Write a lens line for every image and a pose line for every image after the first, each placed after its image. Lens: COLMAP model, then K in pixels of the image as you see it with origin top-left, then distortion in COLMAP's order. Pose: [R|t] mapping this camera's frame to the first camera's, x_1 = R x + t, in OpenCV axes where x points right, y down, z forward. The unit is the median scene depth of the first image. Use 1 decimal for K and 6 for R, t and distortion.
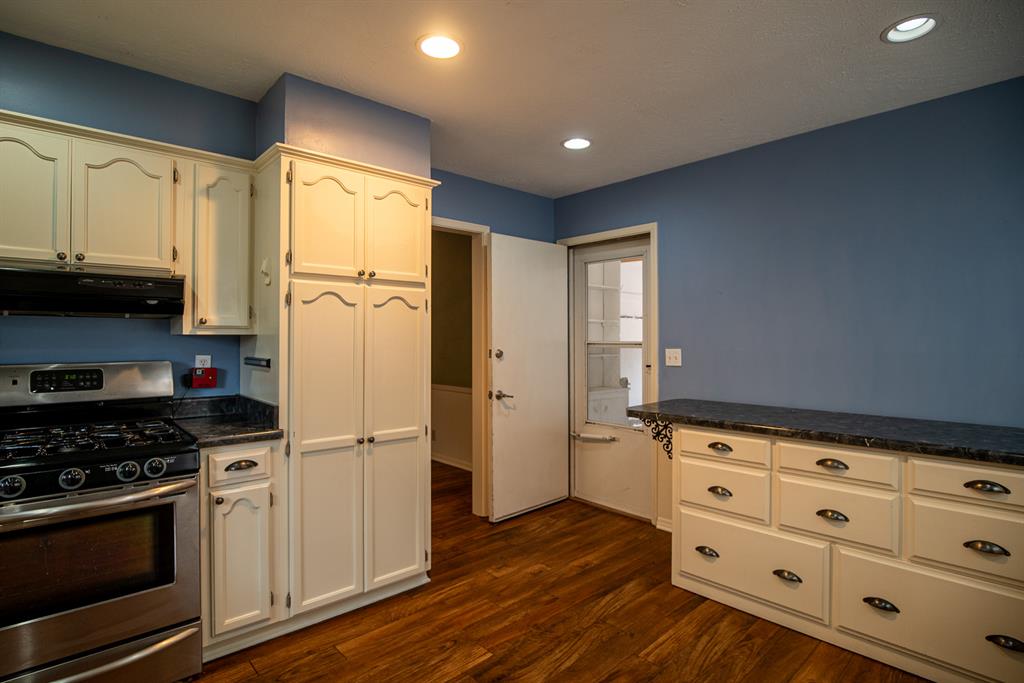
lens RADIAL K [[513.0, 0, 469.2], [0, 513.0, 339.3], [0, 0, 1]] dist [-0.039491, 0.000033]
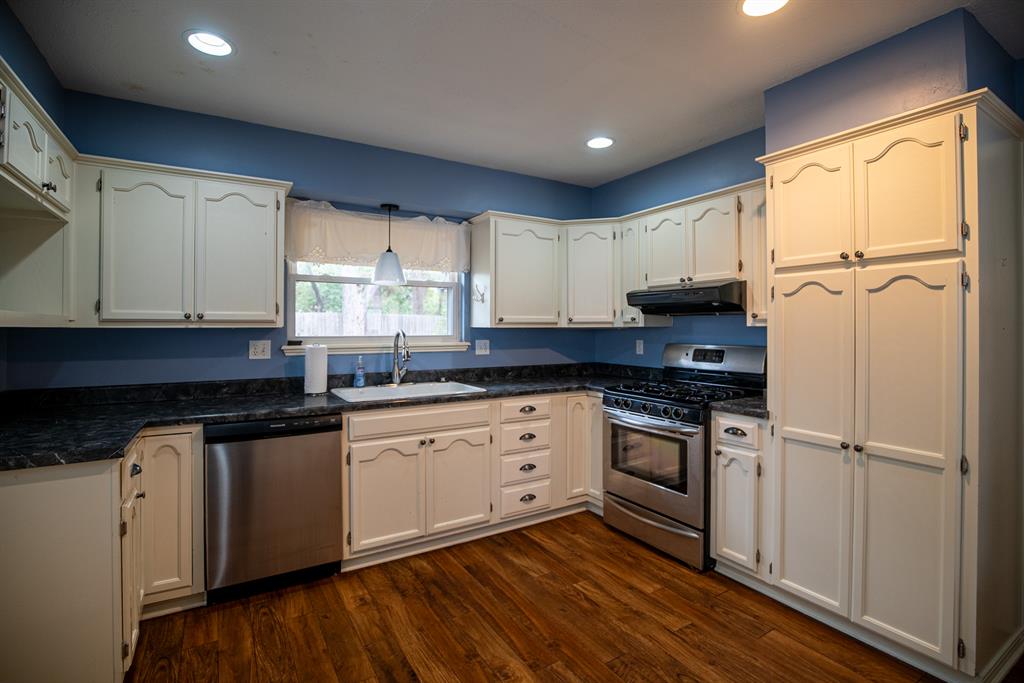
lens RADIAL K [[474.9, 0, 556.1], [0, 474.9, 329.1], [0, 0, 1]] dist [-0.030588, 0.004976]
pose [[-0.091039, 0.002342, -0.995845, 0.701441], [0.001119, 0.999997, 0.002249, -0.005811], [0.995847, -0.000910, -0.091042, 0.629137]]
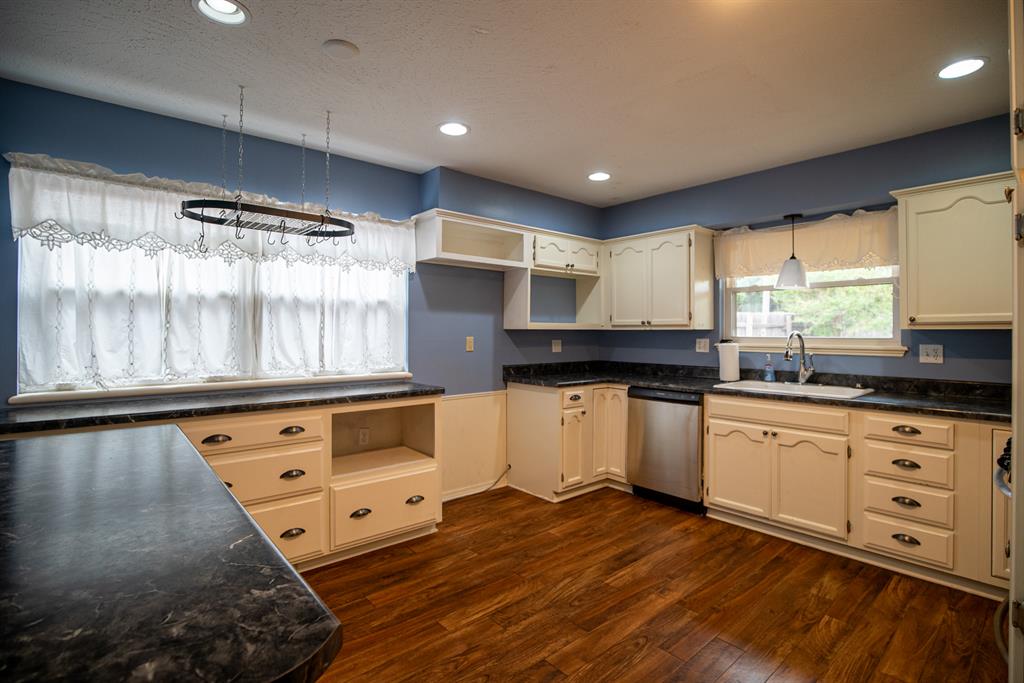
lens RADIAL K [[488.2, 0, 497.8], [0, 488.2, 335.2], [0, 0, 1]] dist [-0.025418, -0.000204]
pose [[-0.999397, 0.000386, -0.034722, 0.322270], [0.000041, 0.999950, 0.009953, -0.004728], [0.034724, 0.009946, -0.999347, 1.553268]]
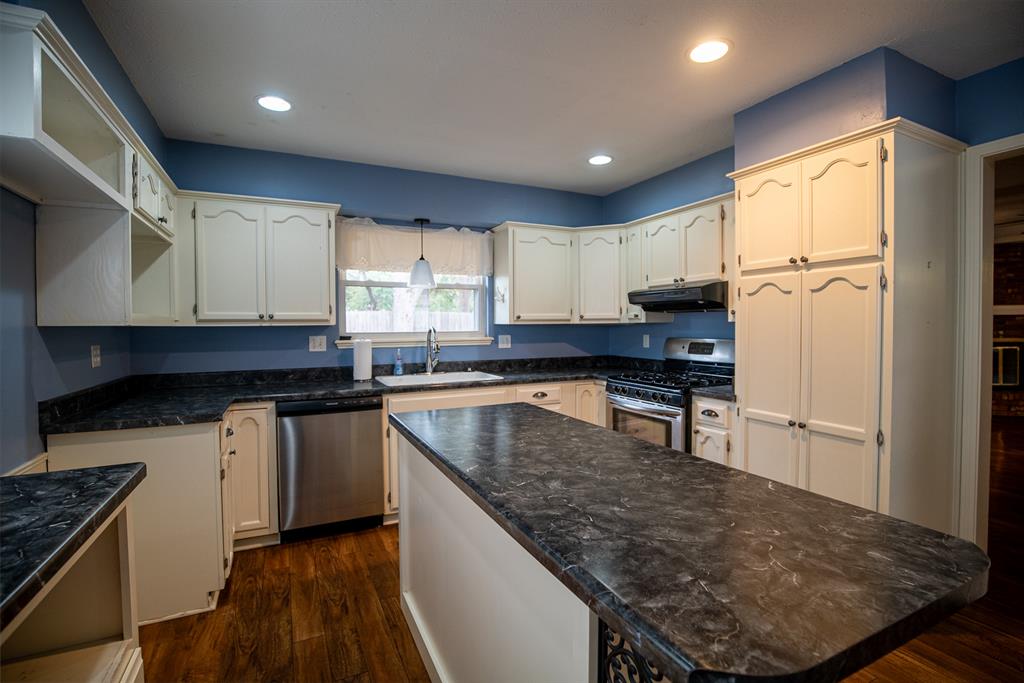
lens RADIAL K [[470.8, 0, 555.2], [0, 470.8, 338.7], [0, 0, 1]] dist [-0.024128, 0.000122]
pose [[-0.184780, 0.030543, -0.982305, 0.875889], [0.006735, 0.999533, 0.029811, -0.004538], [0.982757, -0.001107, -0.184899, 0.768334]]
